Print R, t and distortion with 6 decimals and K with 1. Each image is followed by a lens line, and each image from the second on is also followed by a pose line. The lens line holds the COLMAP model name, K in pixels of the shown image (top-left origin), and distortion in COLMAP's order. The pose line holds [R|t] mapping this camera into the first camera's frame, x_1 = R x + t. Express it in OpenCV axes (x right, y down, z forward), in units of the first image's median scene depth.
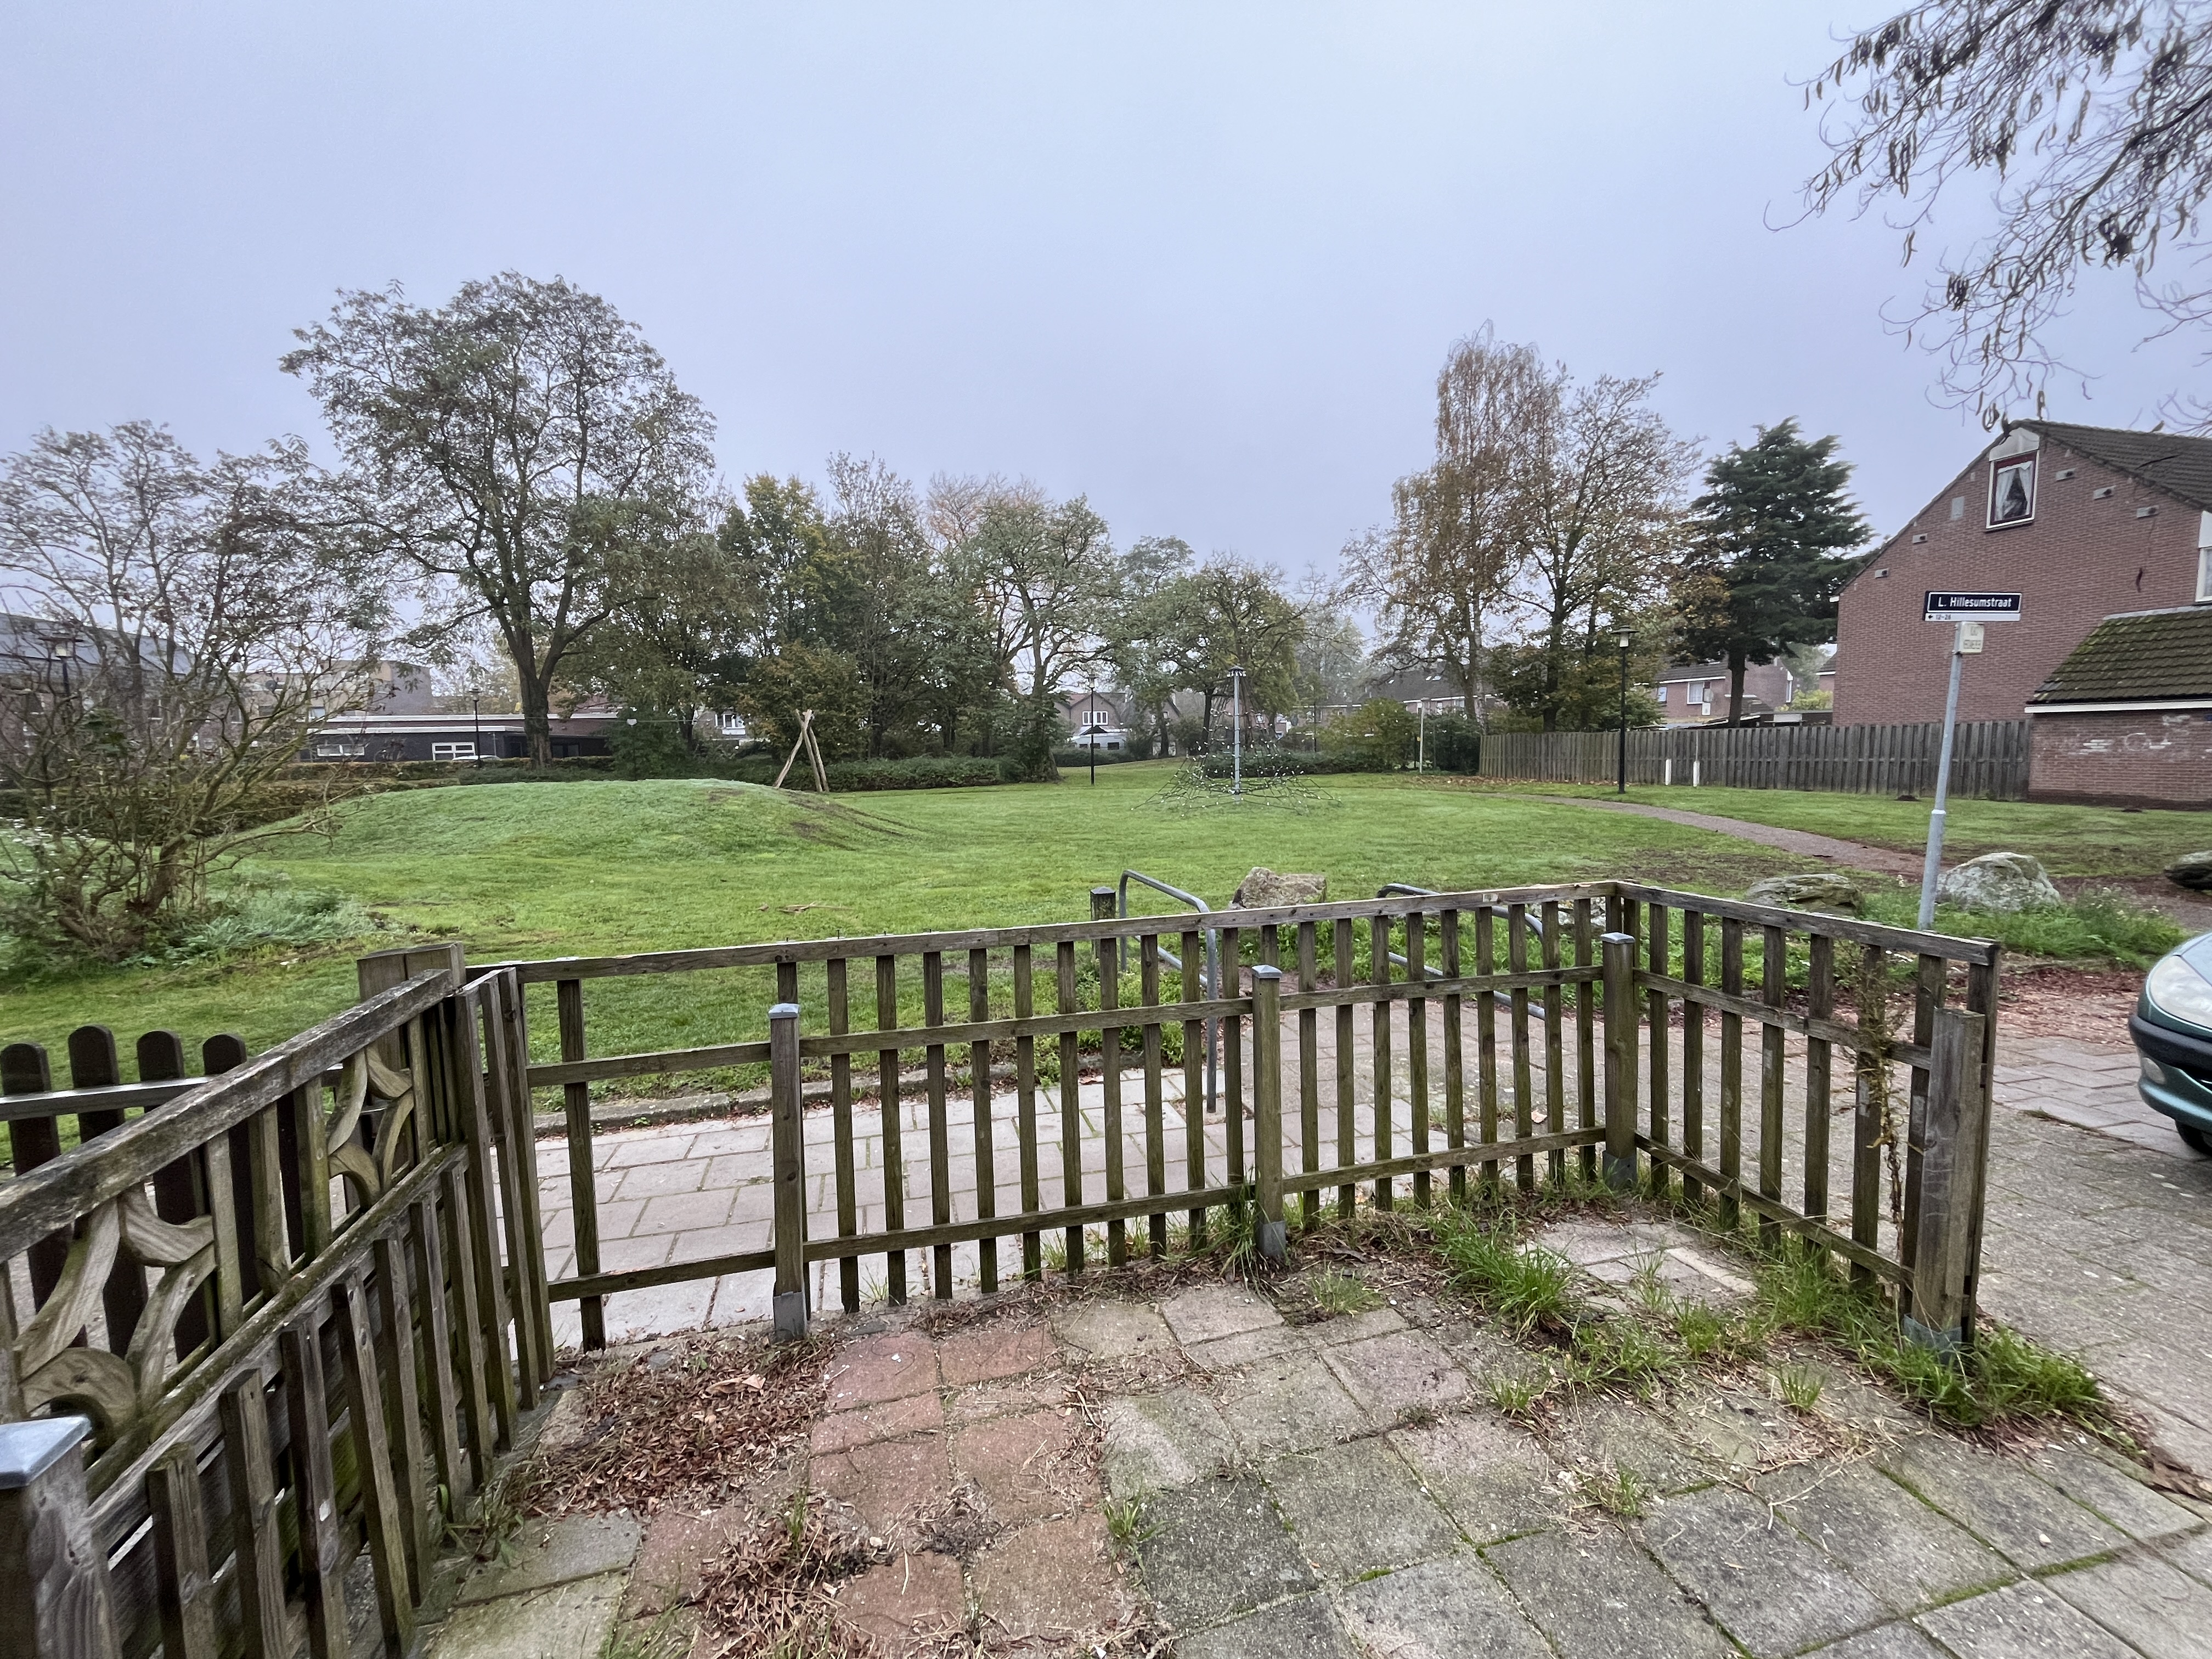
lens RADIAL K [[892.2, 0, 1098.7], [0, 892.2, 830.1], [0, 0, 1]] dist [-0.005924, -0.000087]
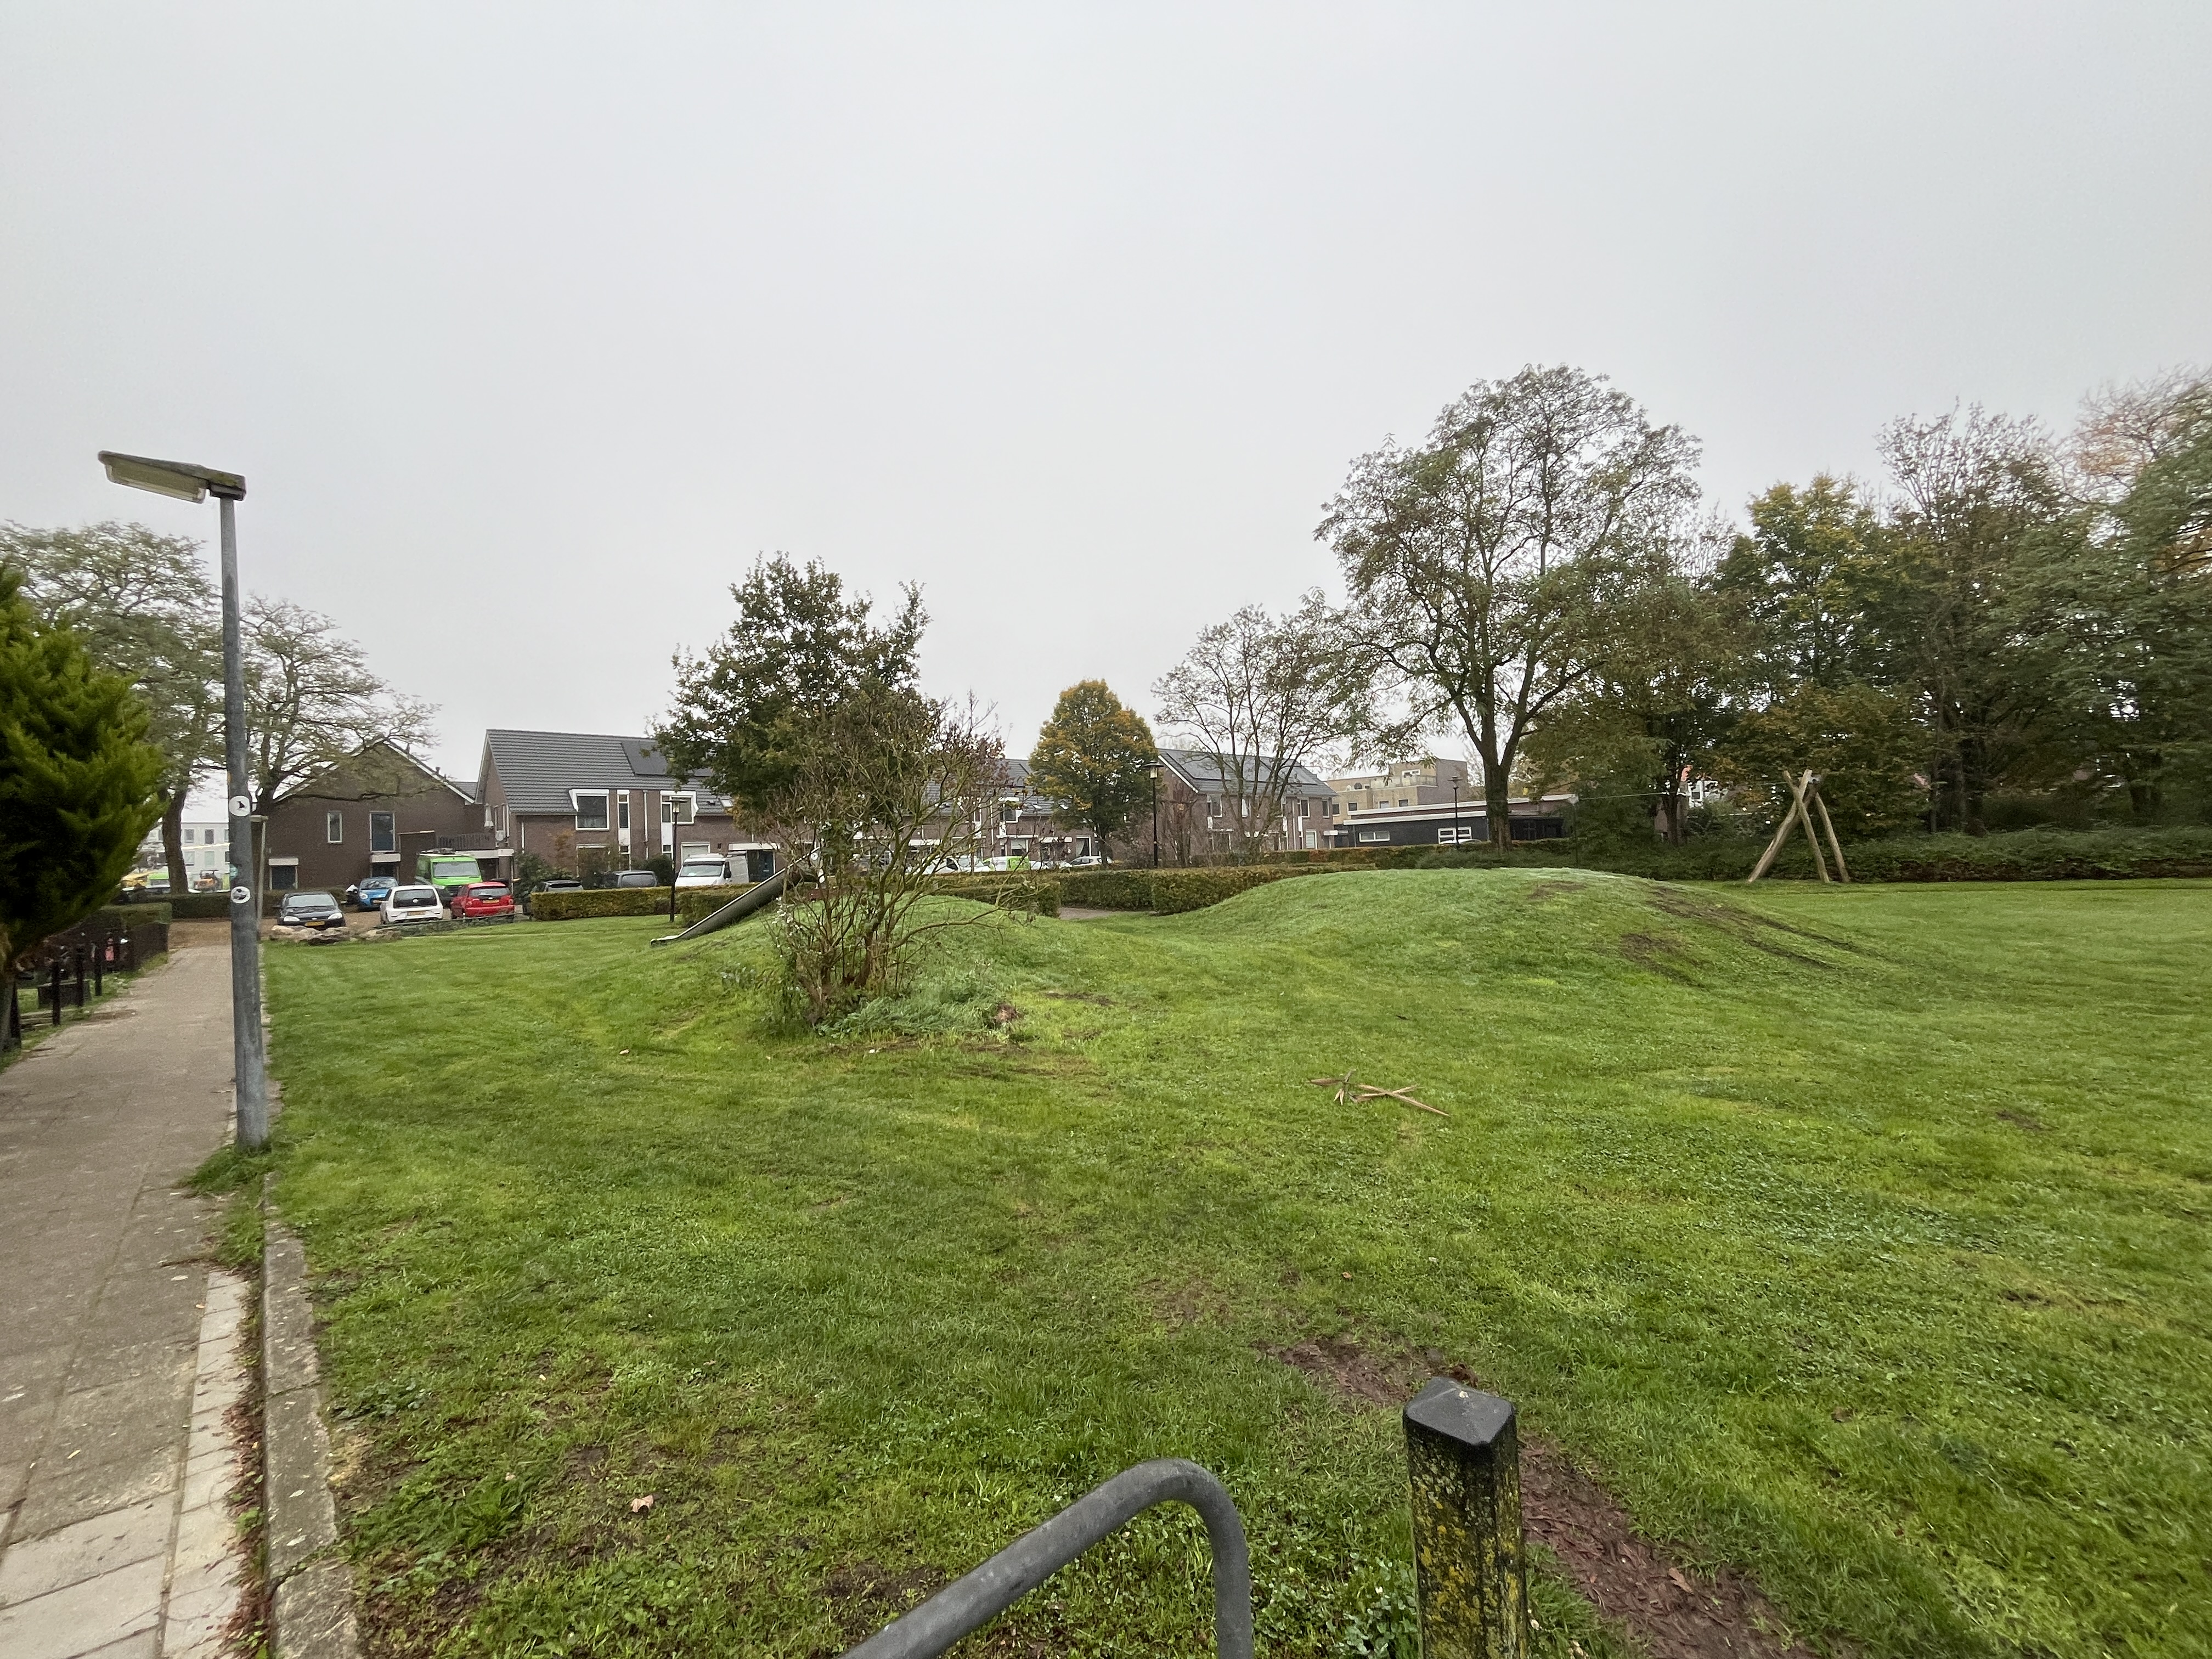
lens RADIAL K [[892.2, 0, 1103.3], [0, 892.2, 832.3], [0, 0, 1]] dist [-0.005924, -0.000087]
pose [[0.483691, -0.025369, -0.874871, 0.031715], [-0.050653, 0.997093, -0.056917, -0.012250], [0.873772, 0.071845, 0.481000, 0.134753]]
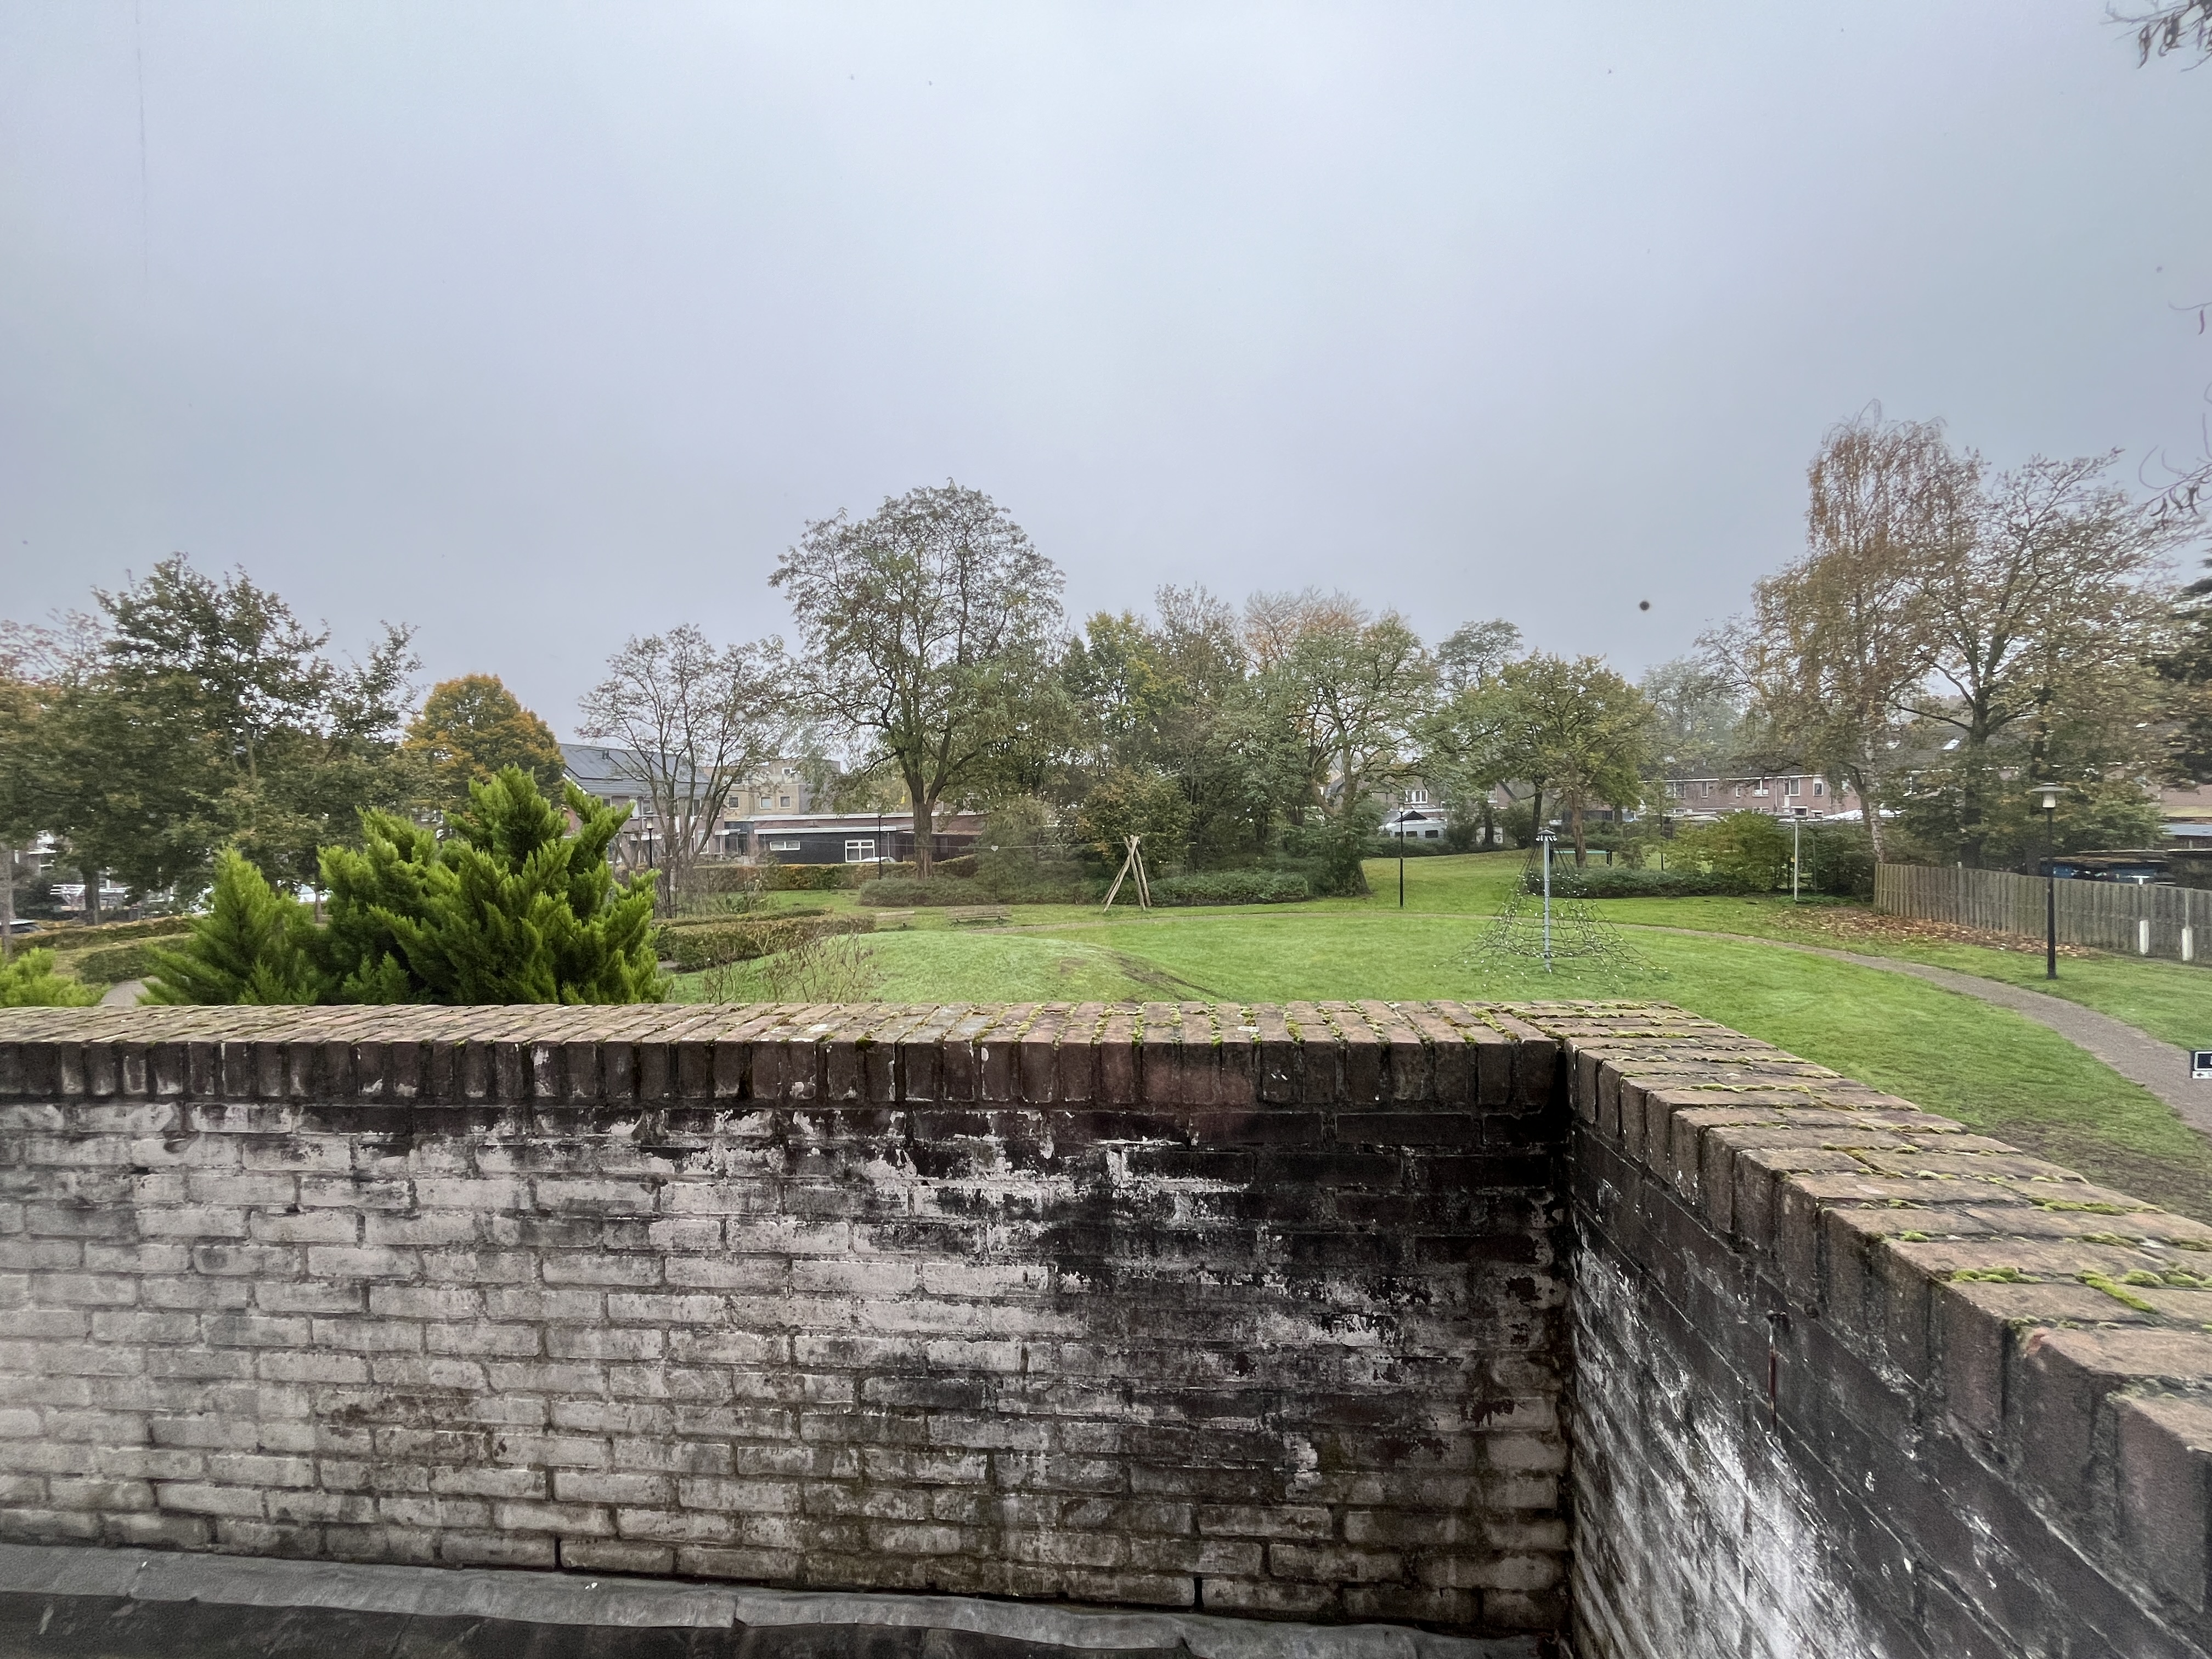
lens RADIAL K [[892.2, 0, 1098.0], [0, 892.2, 829.9], [0, 0, 1]] dist [-0.005924, -0.000087]
pose [[0.939388, 0.007281, -0.342779, 0.016162], [-0.027352, 0.998179, -0.053756, -0.076031], [0.341764, 0.059873, 0.937877, -0.071683]]
